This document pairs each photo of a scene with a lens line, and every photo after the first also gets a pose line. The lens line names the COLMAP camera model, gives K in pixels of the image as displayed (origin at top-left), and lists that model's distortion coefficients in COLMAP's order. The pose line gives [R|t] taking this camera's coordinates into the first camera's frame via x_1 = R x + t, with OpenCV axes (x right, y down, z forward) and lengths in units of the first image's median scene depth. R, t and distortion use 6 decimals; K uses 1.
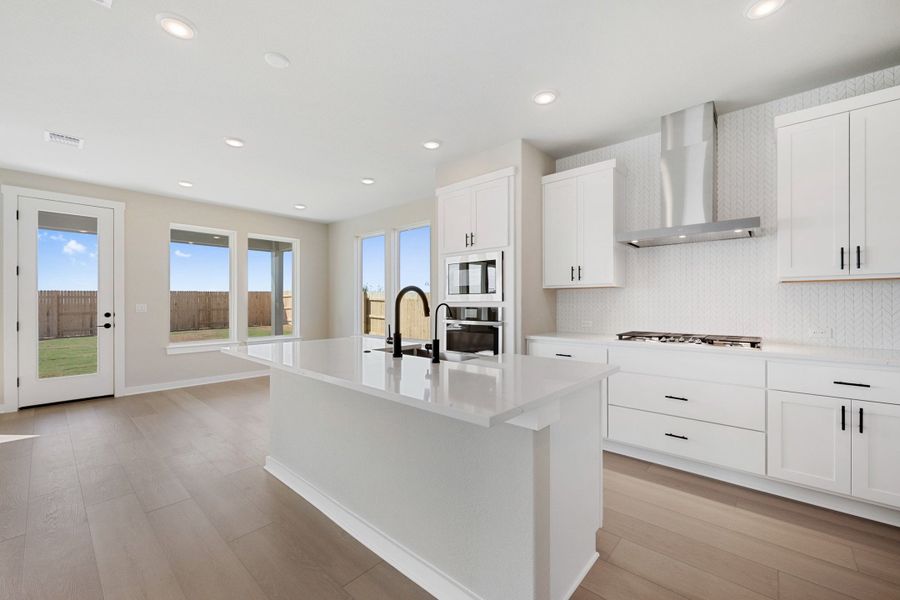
lens RADIAL K [[366.0, 0, 451.7], [0, 366.0, 302.9], [0, 0, 1]] dist [0.001130, 0.000108]
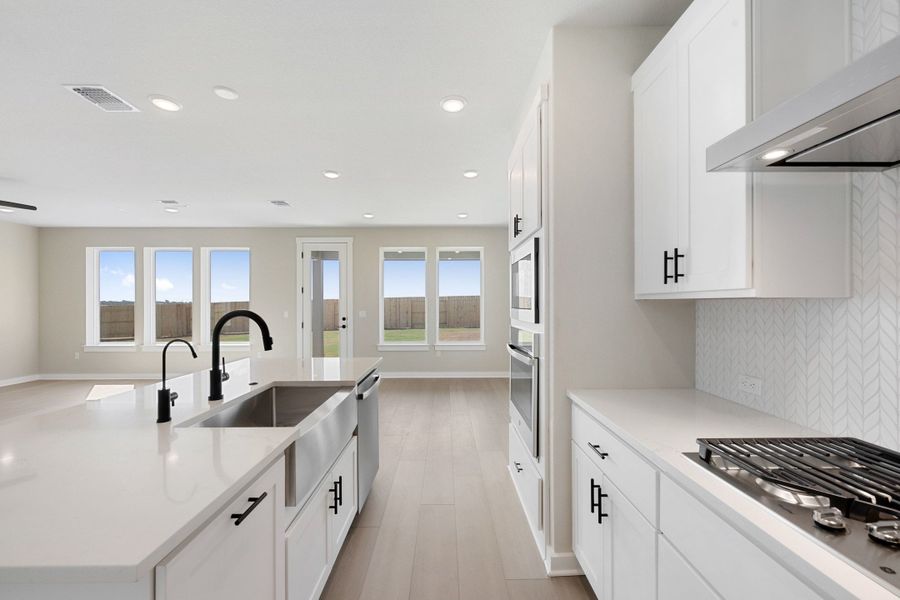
lens RADIAL K [[357.1, 0, 449.4], [0, 357.1, 303.9], [0, 0, 1]] dist [0.000048, 0.000156]
pose [[0.672601, 0.000983, -0.740004, 0.336679], [0.002092, 0.999993, 0.003229, -0.027789], [0.740002, -0.003720, 0.672594, 0.372434]]
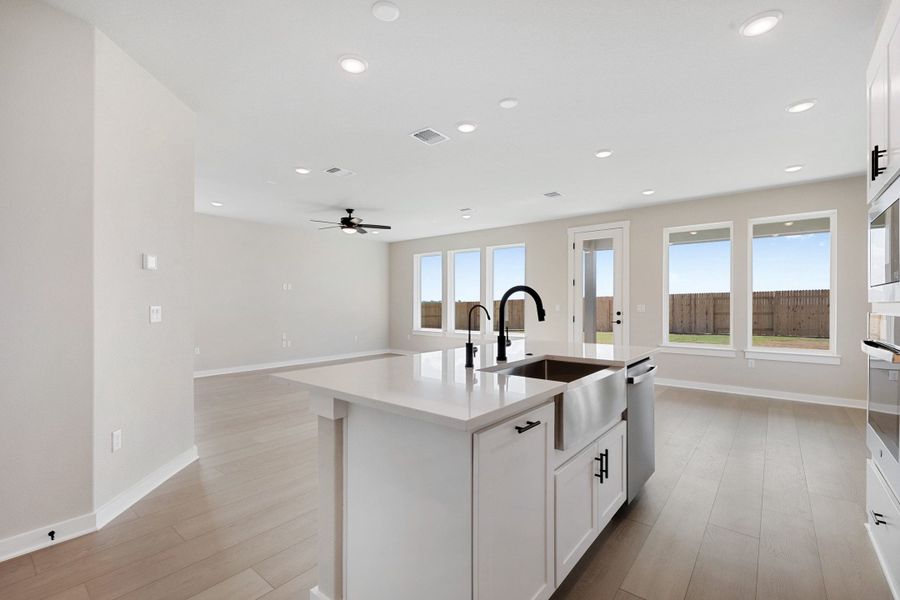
lens RADIAL K [[399.3, 0, 450.1], [0, 399.3, 304.8], [0, 0, 1]] dist [0.003949, -0.000234]
pose [[0.044813, 0.004303, -0.998986, 0.392503], [-0.001692, 0.999990, 0.004231, -0.001750], [0.998994, 0.001501, 0.044820, 0.356219]]
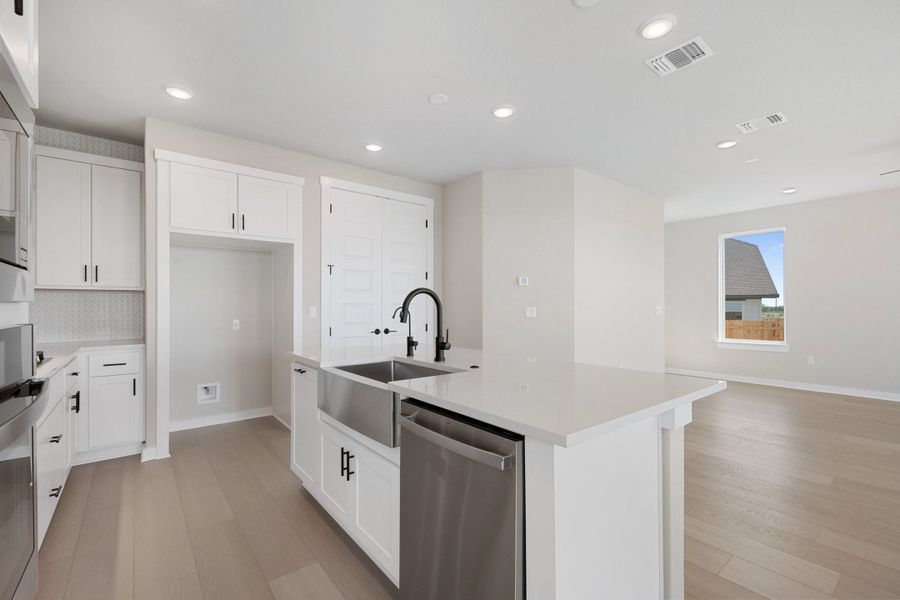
lens RADIAL K [[399.3, 0, 450.1], [0, 399.3, 304.8], [0, 0, 1]] dist [0.003949, -0.000234]
pose [[-0.985324, 0.005604, 0.170604, -0.158816], [0.005072, 0.999981, -0.003555, -0.000260], [-0.170621, -0.002637, -0.985333, 0.897645]]
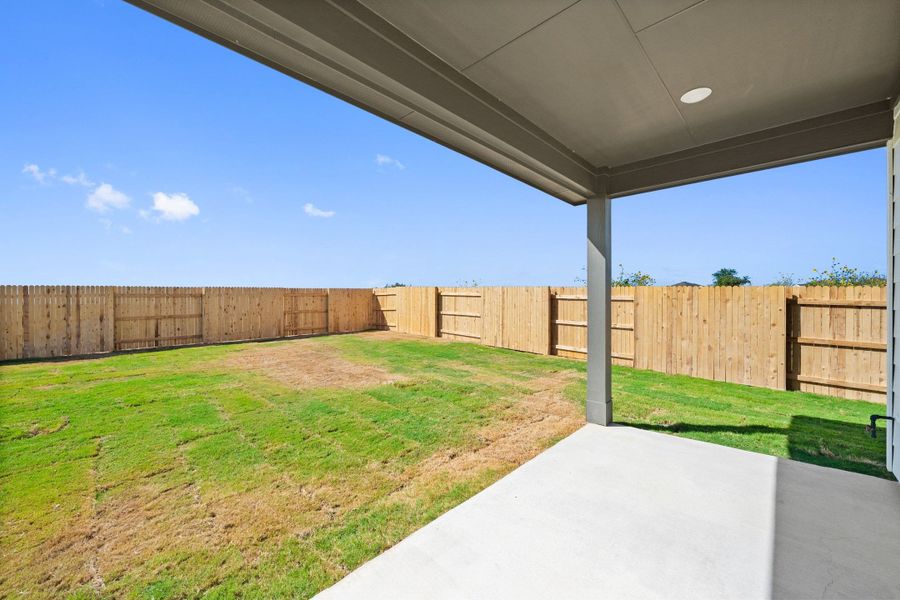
lens RADIAL K [[357.1, 0, 449.4], [0, 357.1, 303.9], [0, 0, 1]] dist [0.000048, 0.000156]
pose [[0.999753, -0.001185, -0.022172, -1.175881], [0.001260, 0.999994, 0.003339, -0.001143], [0.022168, -0.003366, 0.999749, 0.920342]]
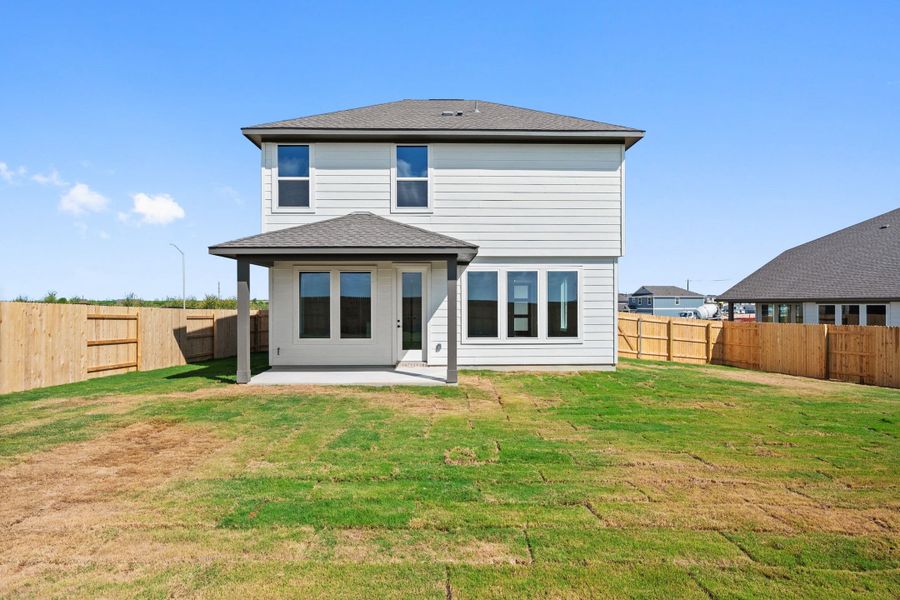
lens RADIAL K [[540.7, 0, 450.0], [0, 540.7, 300.0], [0, 0, 1]] dist [-0.000017, 0.000540]
pose [[-0.689253, 0.000523, 0.724520, -3.165945], [0.001007, 0.999999, 0.000236, -0.079811], [-0.724520, 0.000892, -0.689253, 2.741591]]
